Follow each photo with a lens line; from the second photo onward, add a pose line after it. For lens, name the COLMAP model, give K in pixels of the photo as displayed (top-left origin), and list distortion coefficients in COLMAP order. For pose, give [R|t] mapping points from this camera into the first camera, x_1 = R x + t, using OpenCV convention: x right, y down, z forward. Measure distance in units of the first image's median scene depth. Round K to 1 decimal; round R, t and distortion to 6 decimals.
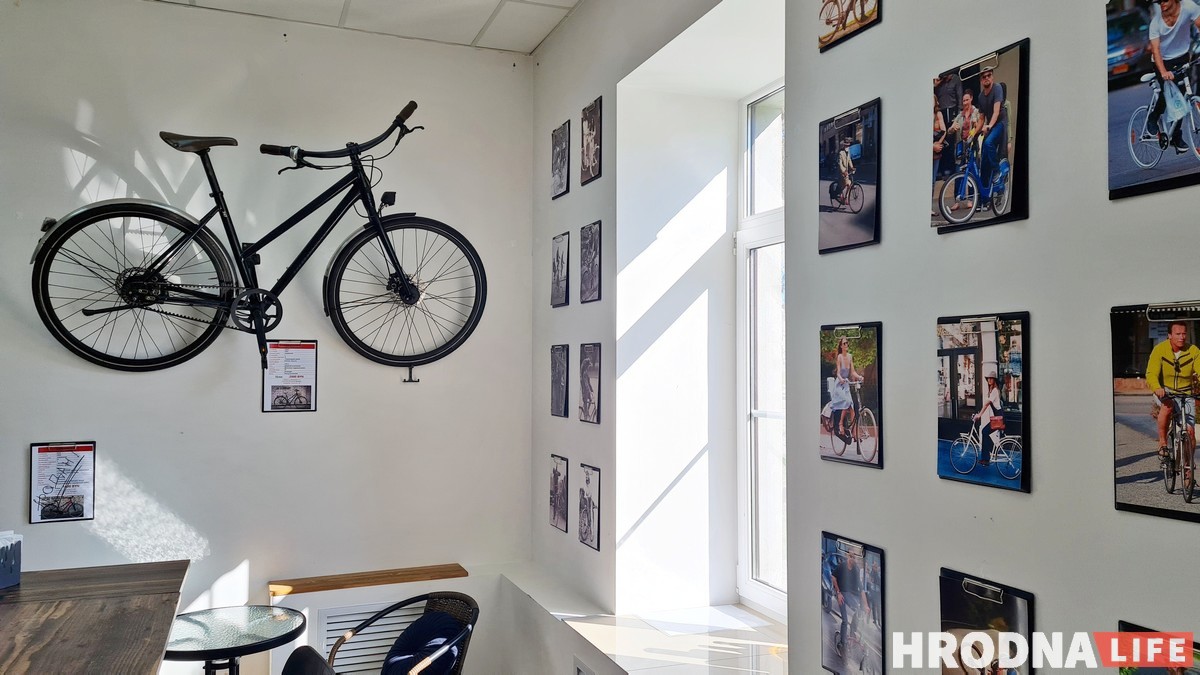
lens RADIAL K [[900.3, 0, 594.9], [0, 900.3, 340.4], [0, 0, 1]] dist [0.065963, -0.046639]
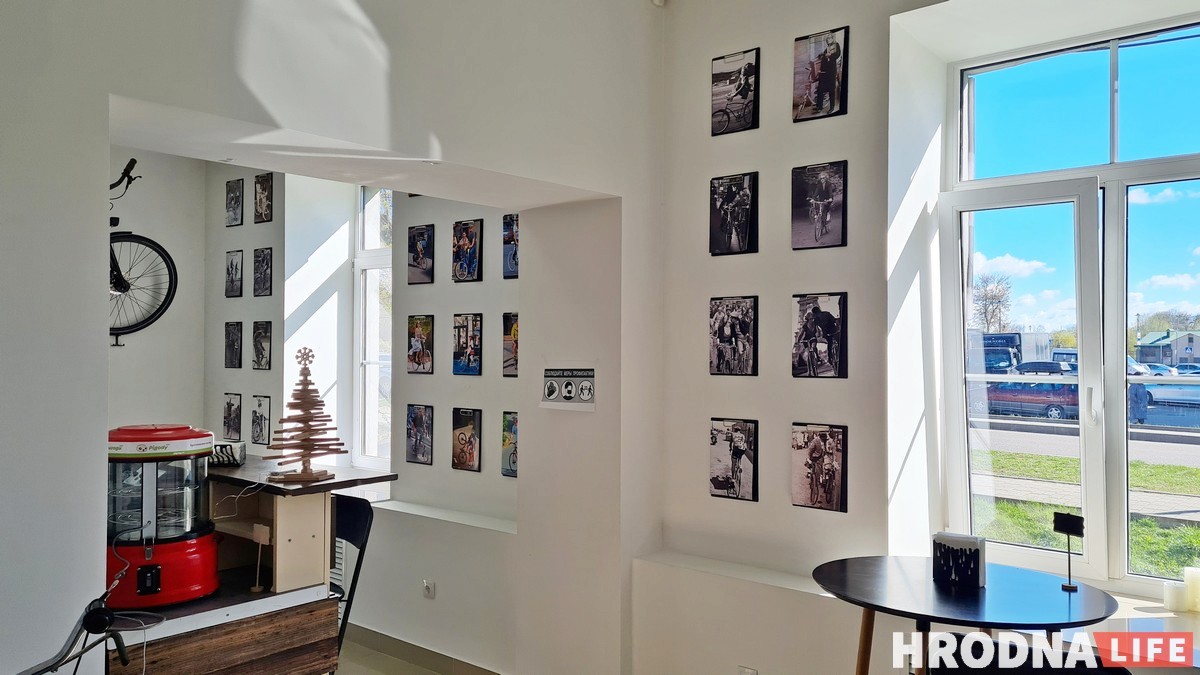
lens RADIAL K [[900.3, 0, 594.9], [0, 900.3, 340.4], [0, 0, 1]] dist [0.065963, -0.046639]
pose [[0.886822, 0.007655, 0.462047, -0.399247], [-0.016986, 0.999727, 0.016038, 0.001827], [-0.461798, -0.022071, 0.886710, -1.287158]]
